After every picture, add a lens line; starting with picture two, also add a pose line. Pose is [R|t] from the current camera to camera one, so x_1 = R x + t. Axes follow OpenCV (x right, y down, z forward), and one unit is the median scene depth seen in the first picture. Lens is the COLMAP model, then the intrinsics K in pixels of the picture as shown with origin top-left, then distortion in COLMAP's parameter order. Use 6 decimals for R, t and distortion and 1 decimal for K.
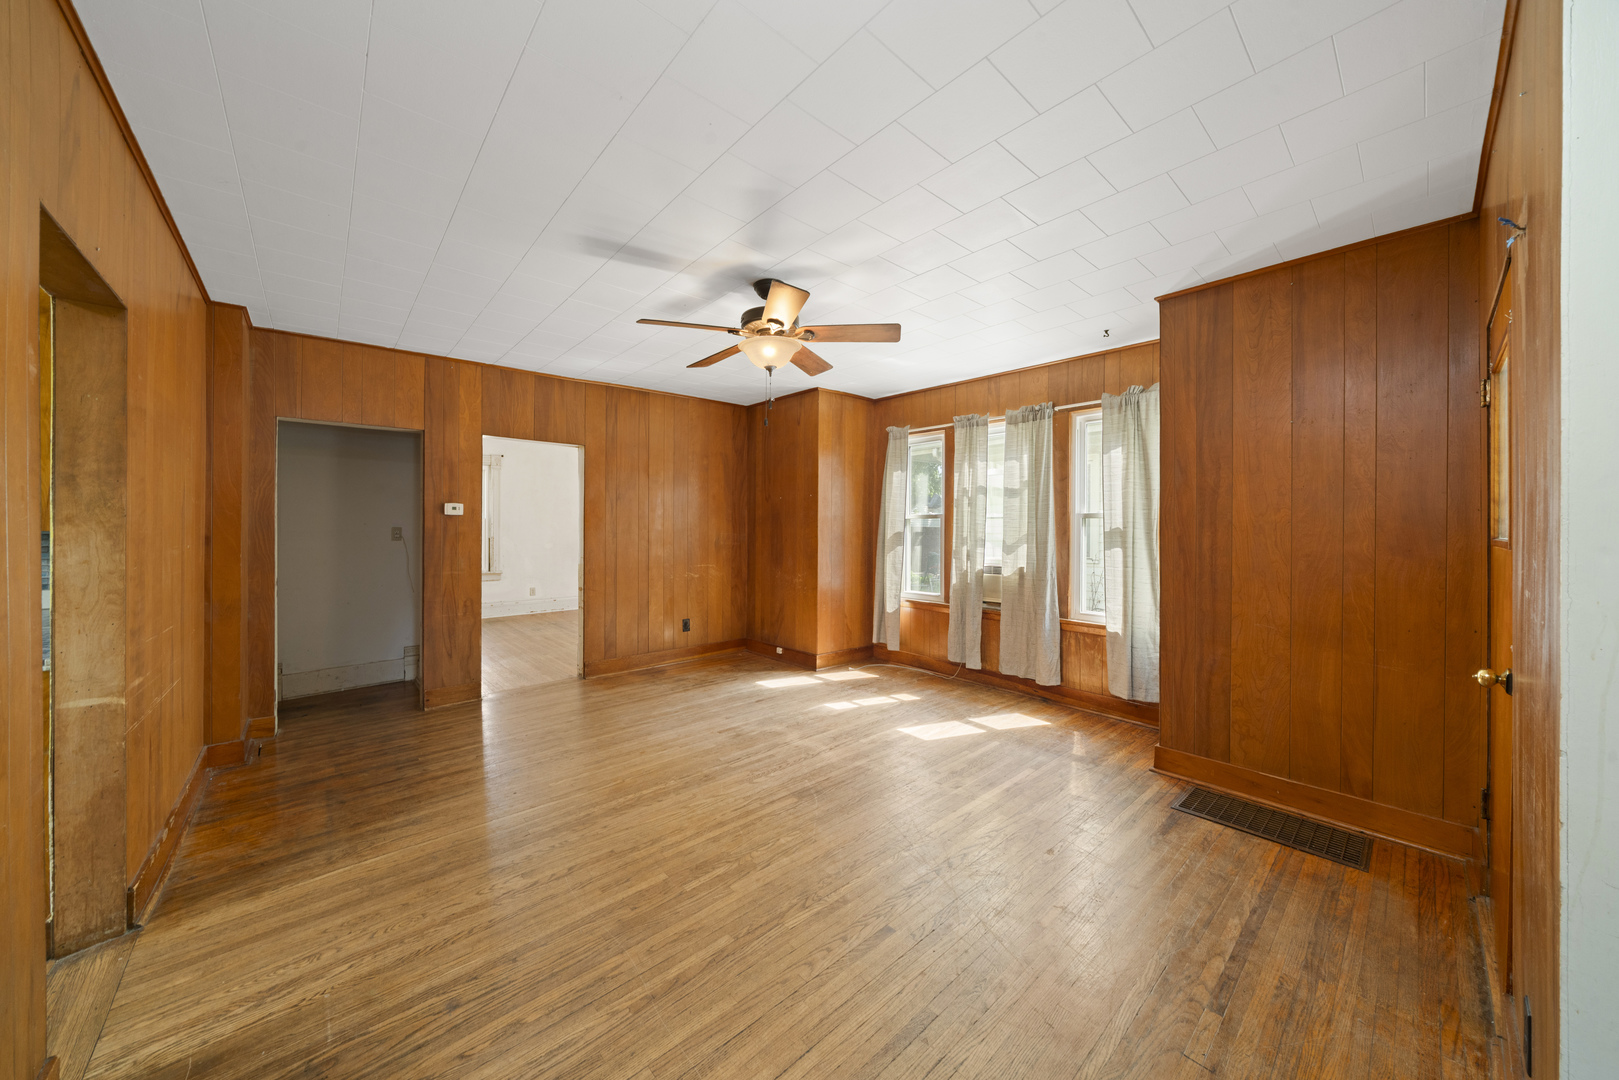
lens RADIAL K [[562.1, 0, 804.2], [0, 562.1, 527.0], [0, 0, 1]] dist [-0.004816, -0.000264]
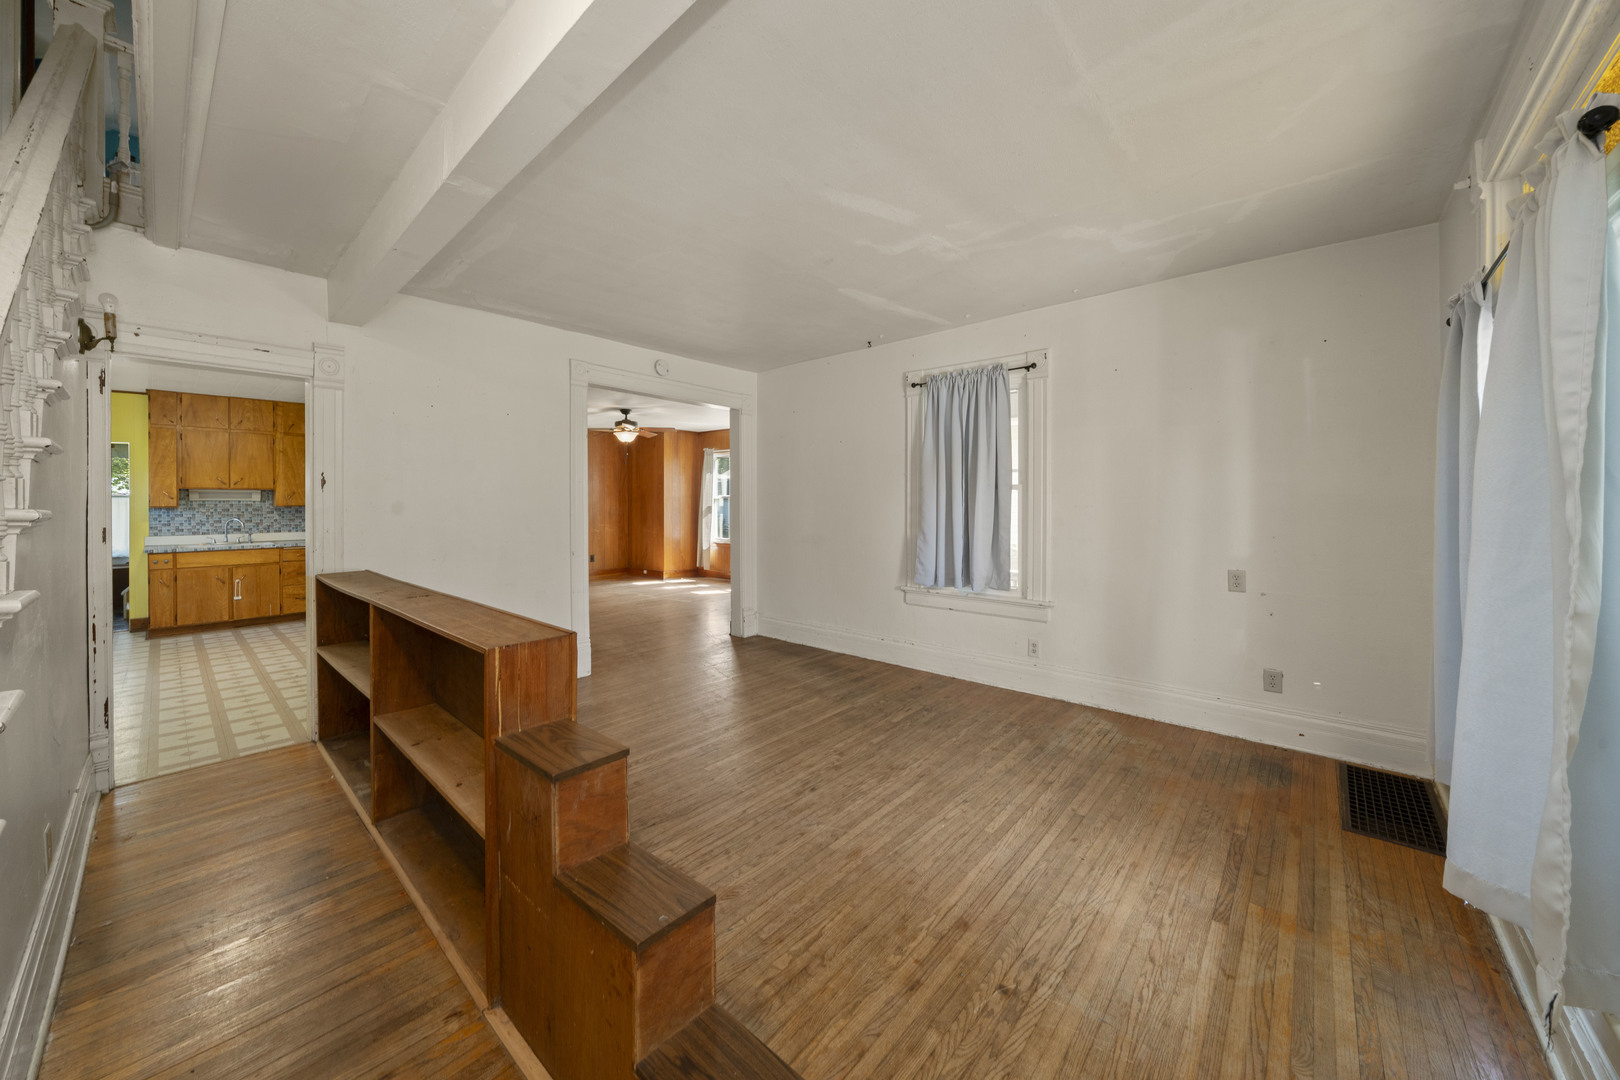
lens RADIAL K [[562.5, 0, 776.6], [0, 562.5, 509.3], [0, 0, 1]] dist [-0.004816, -0.000264]
pose [[0.995424, -0.005899, 0.095378, 0.253680], [0.004805, 0.999920, 0.011686, -0.000547], [-0.095439, -0.011175, 0.995373, -1.031223]]
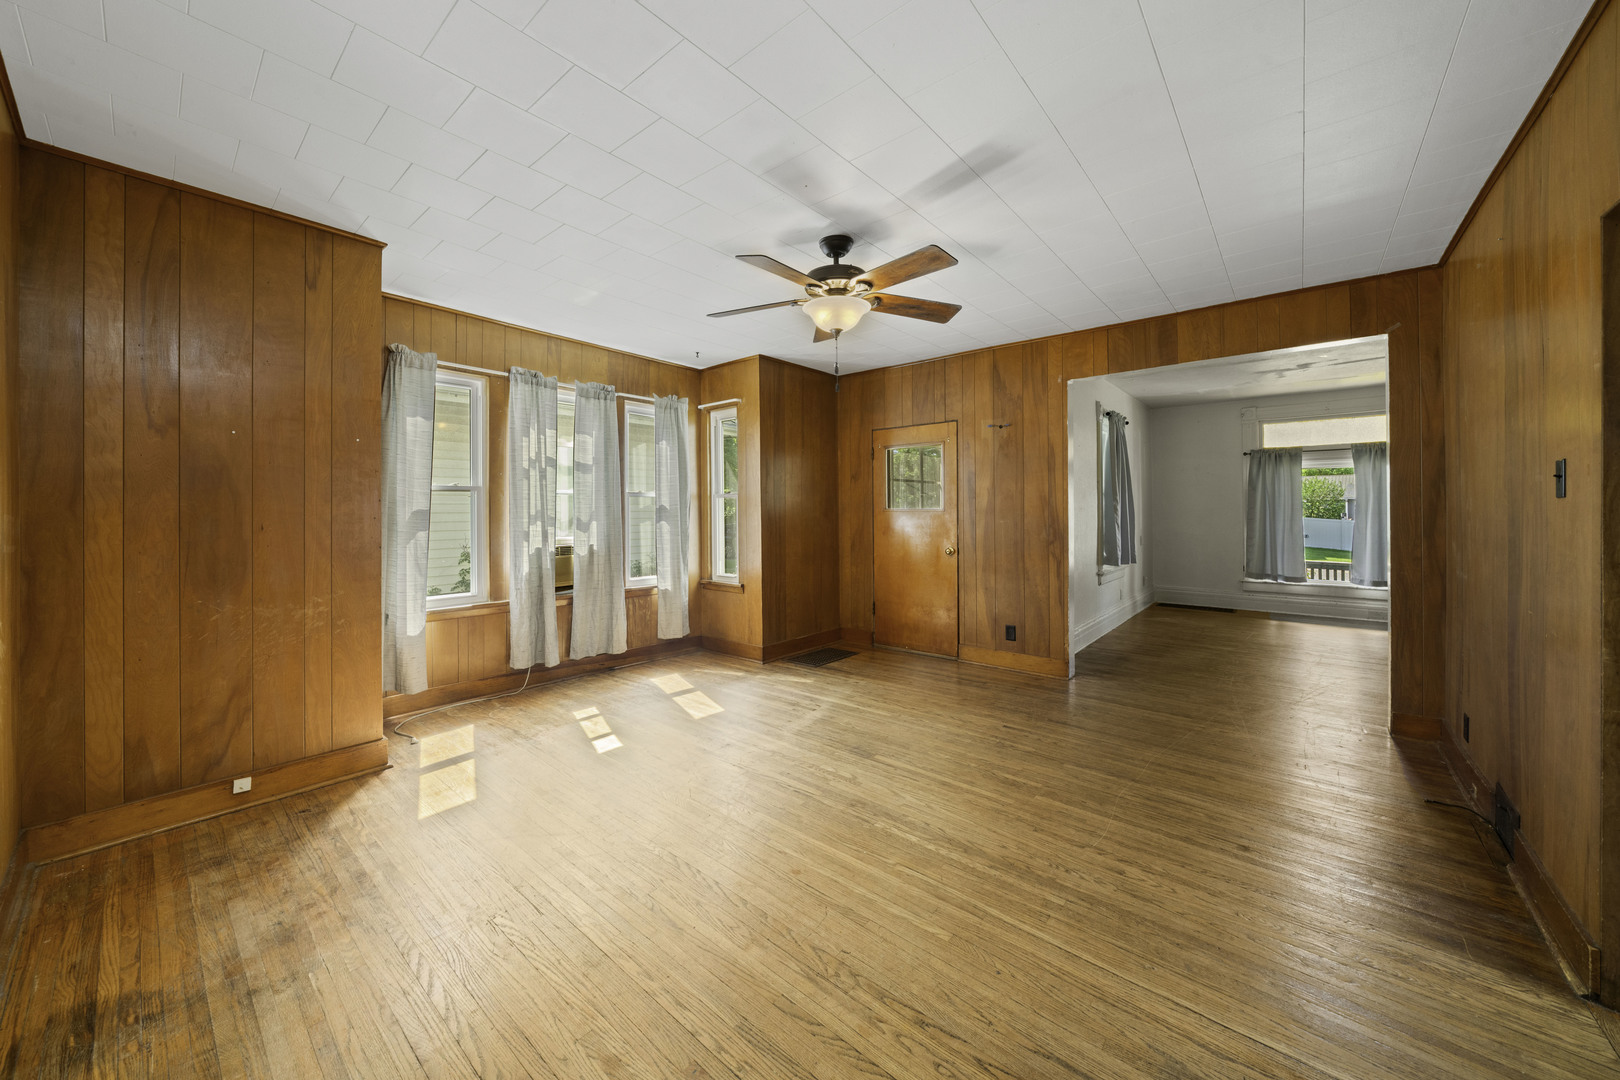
lens RADIAL K [[562.5, 0, 786.5], [0, 562.5, 506.1], [0, 0, 1]] dist [-0.004816, -0.000264]
pose [[-0.108116, 0.001425, 0.994137, -0.633969], [-0.000567, 0.999999, -0.001495, 0.005547], [-0.994138, -0.000725, -0.108115, 0.766883]]
